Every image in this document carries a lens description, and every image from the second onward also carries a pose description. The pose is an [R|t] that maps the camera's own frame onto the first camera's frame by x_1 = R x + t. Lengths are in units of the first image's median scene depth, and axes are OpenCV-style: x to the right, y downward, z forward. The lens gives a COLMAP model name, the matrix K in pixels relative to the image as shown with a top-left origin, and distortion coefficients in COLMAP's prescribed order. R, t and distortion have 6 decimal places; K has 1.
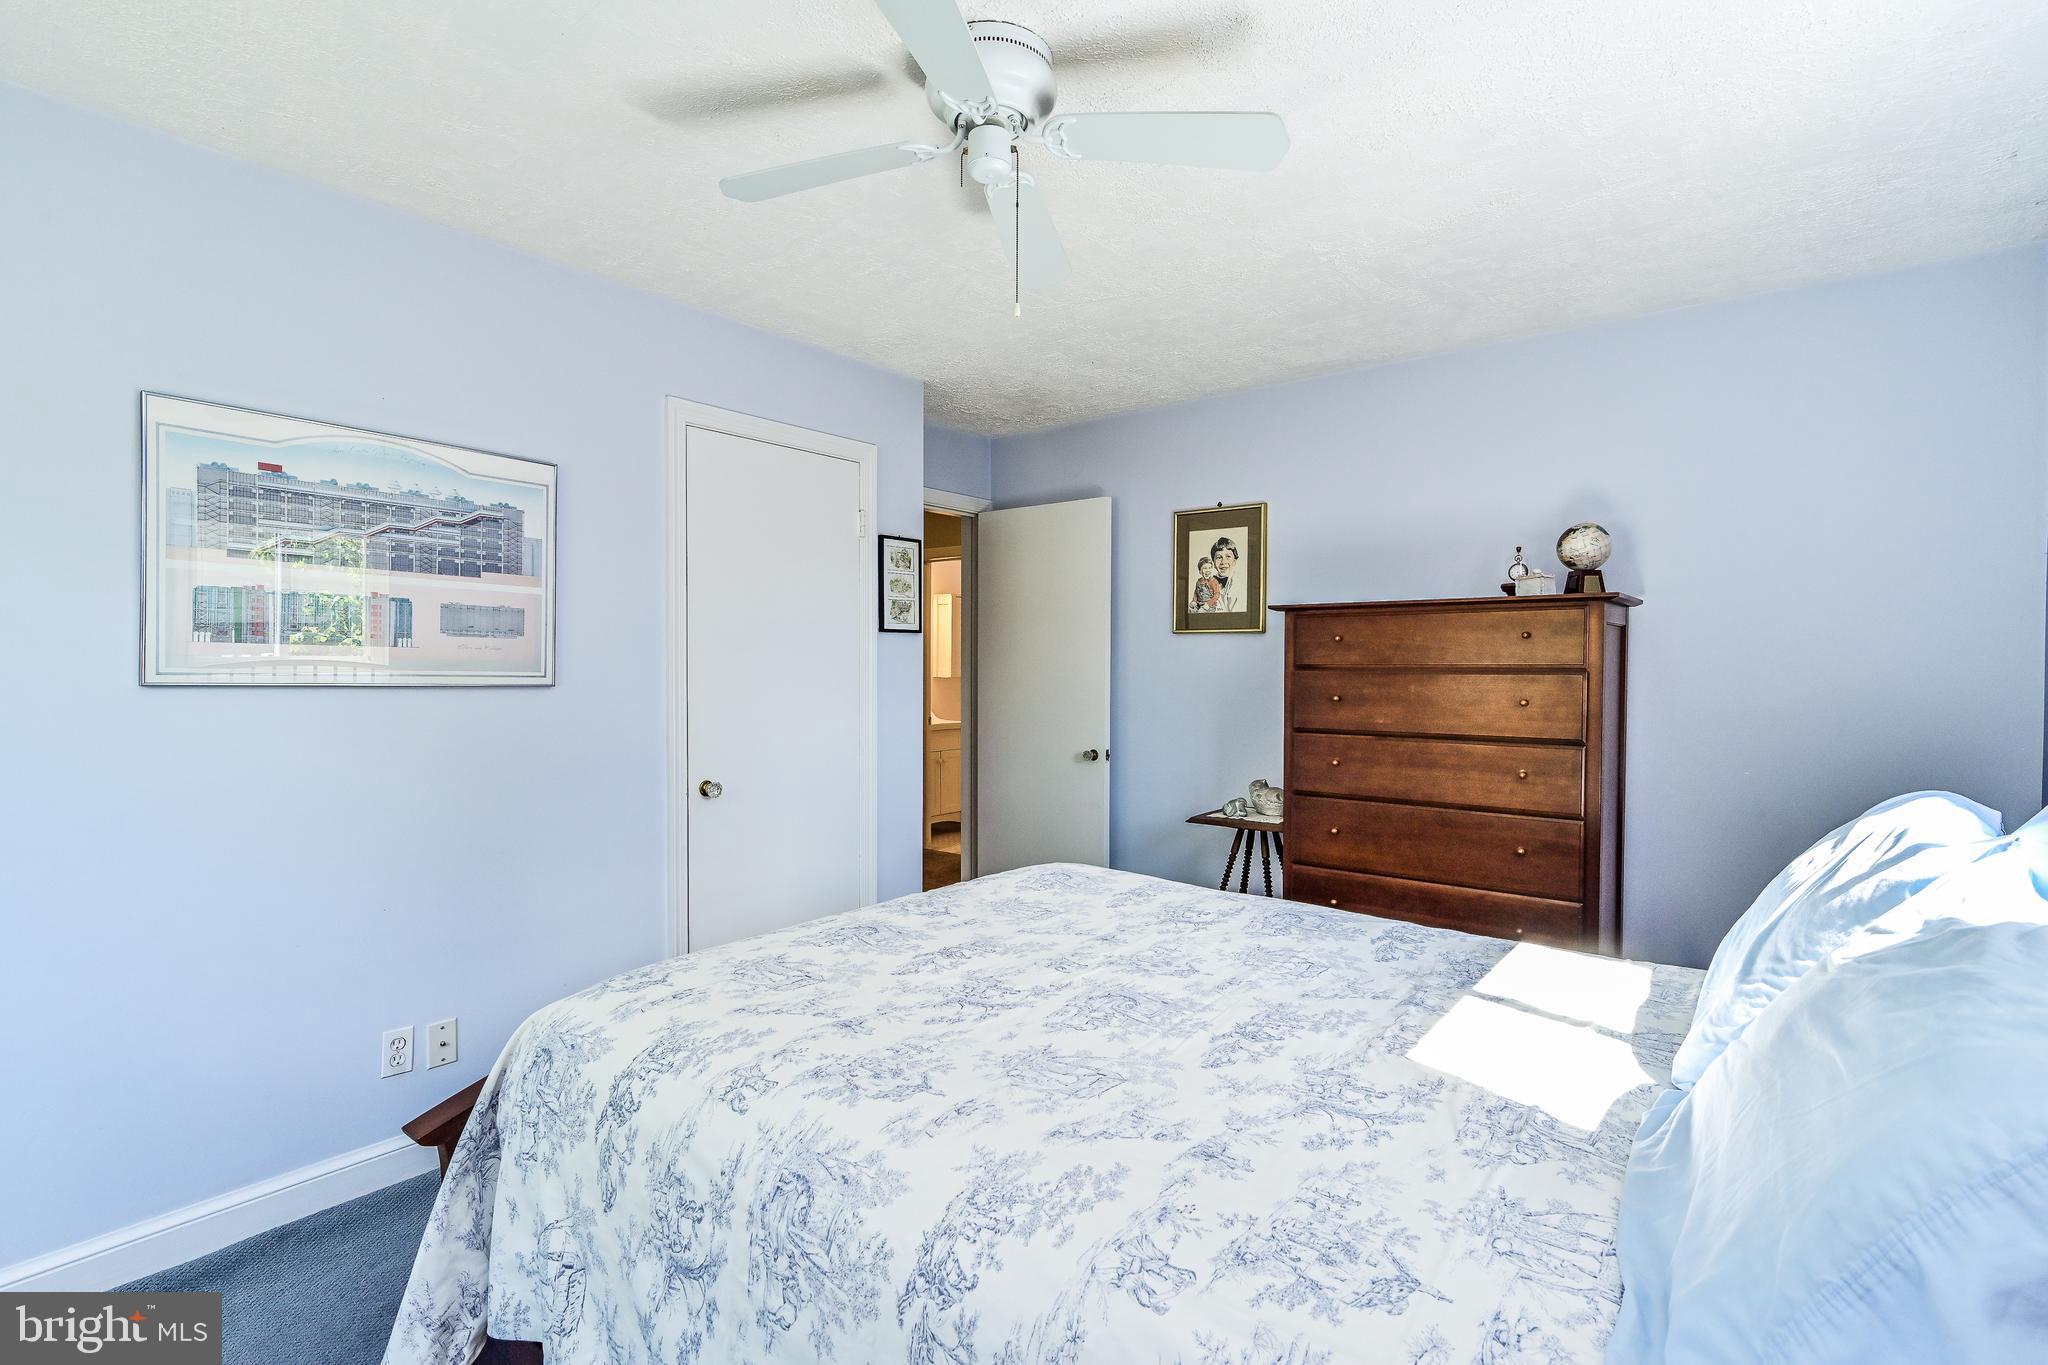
lens RADIAL K [[987.5, 0, 1008.8], [0, 987.5, 692.5], [0, 0, 1]] dist [-0.002586, -0.000178]
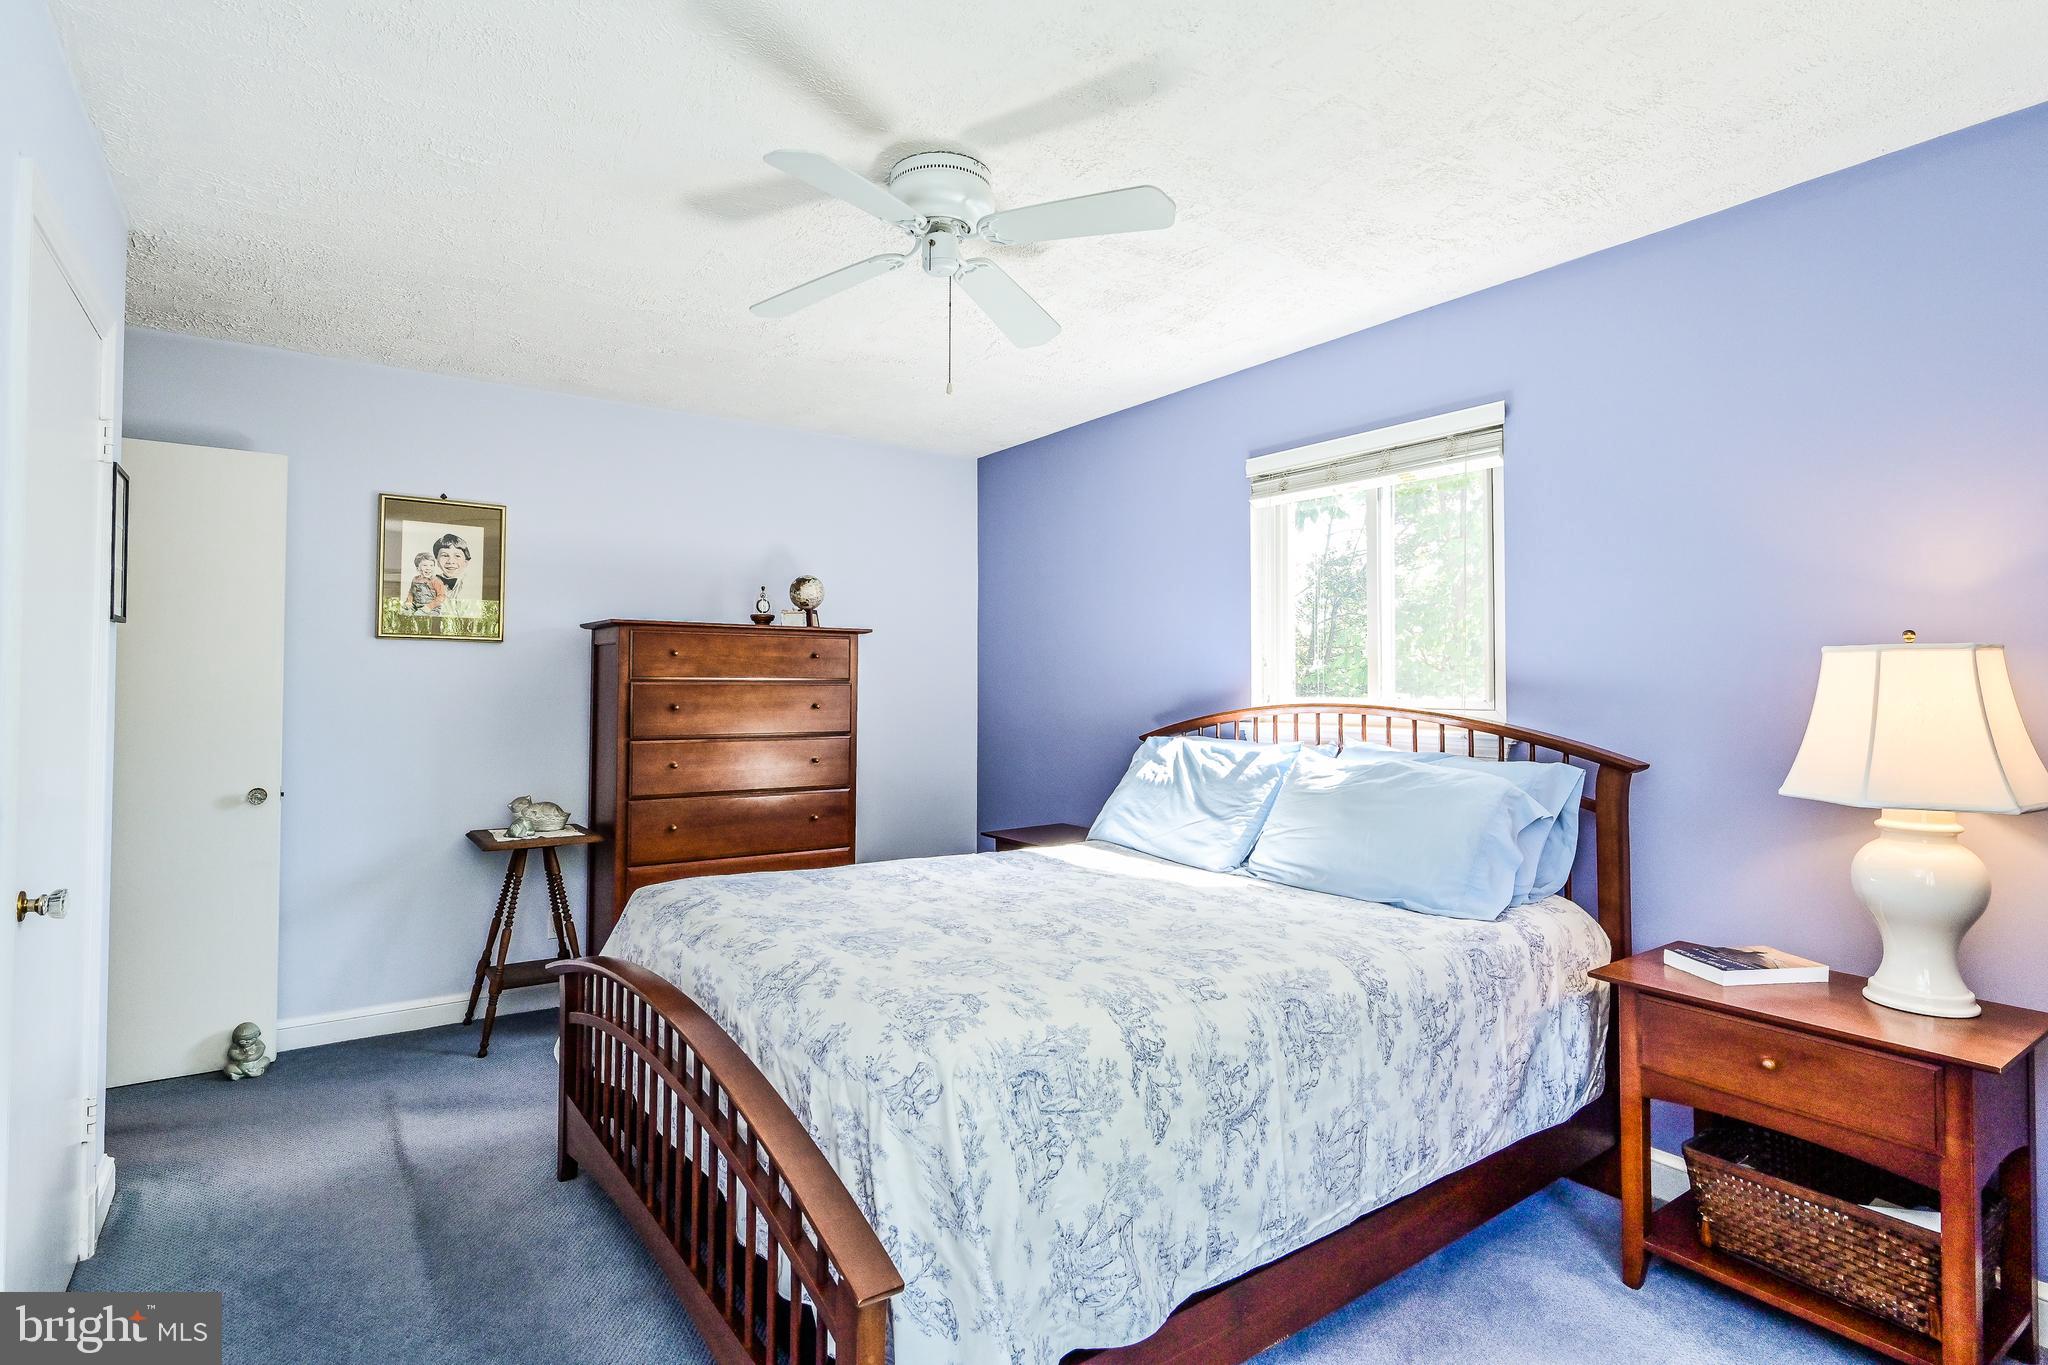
lens RADIAL K [[987.5, 0, 1019.3], [0, 987.5, 670.5], [0, 0, 1]] dist [-0.002586, -0.000178]
pose [[0.278287, 0.011543, 0.960429, -0.740947], [0.020287, 0.999634, -0.017892, -0.009459], [-0.960284, 0.024463, 0.277951, 0.380305]]
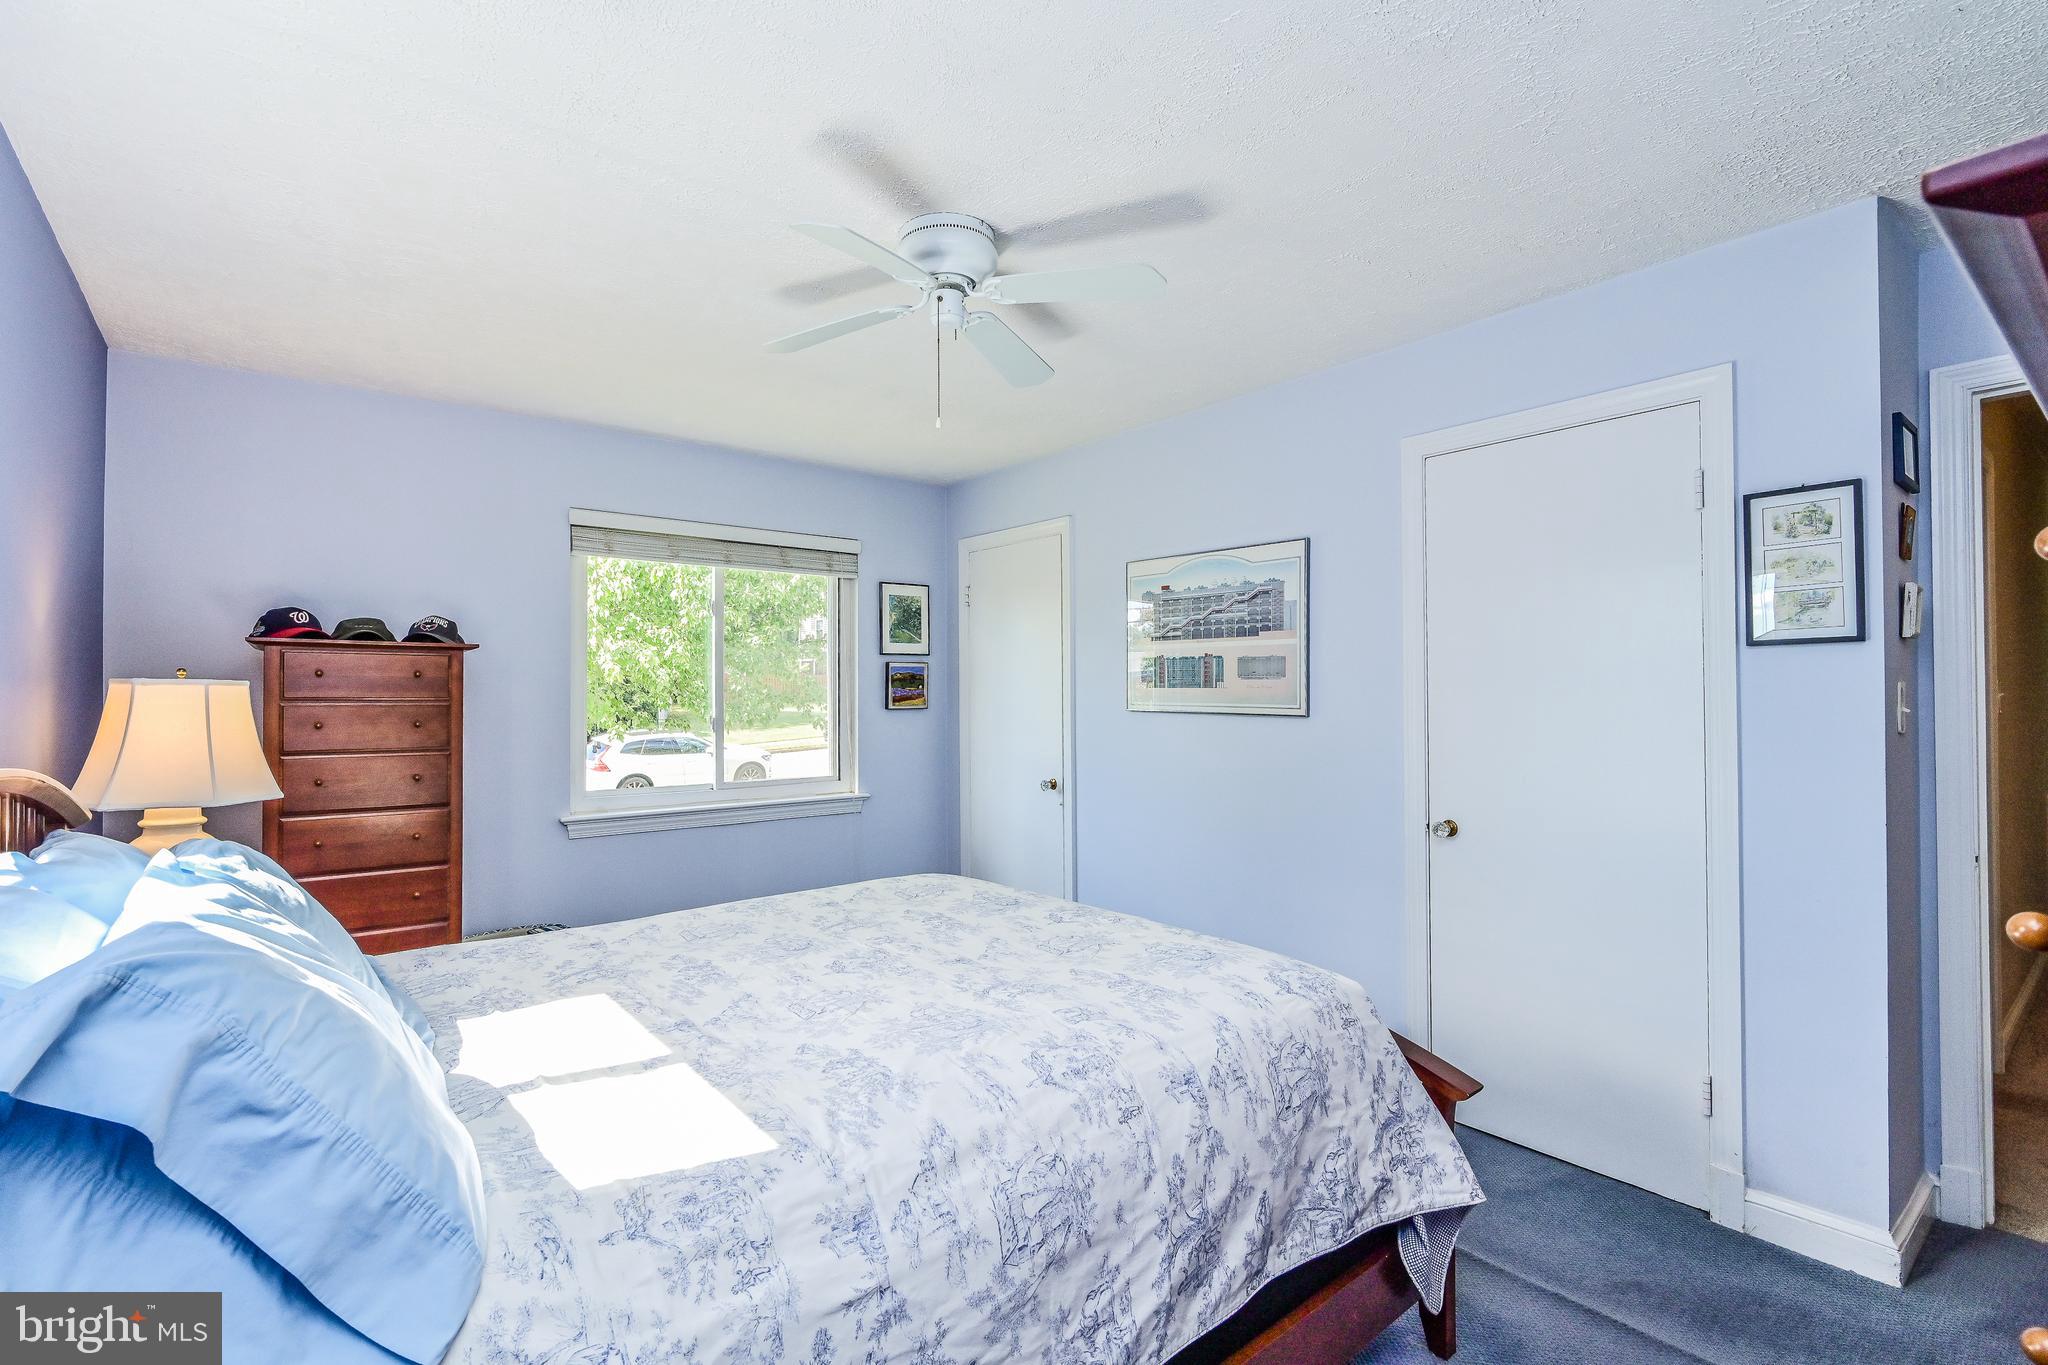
lens RADIAL K [[928.1, 0, 1010.9], [0, 928.1, 681.7], [0, 0, 1]] dist [-0.001647, 0.000087]
pose [[-0.218711, -0.016037, -0.975658, 0.838073], [-0.019114, 0.999743, -0.012148, -0.032090], [0.975603, 0.015992, -0.218961, 0.992709]]
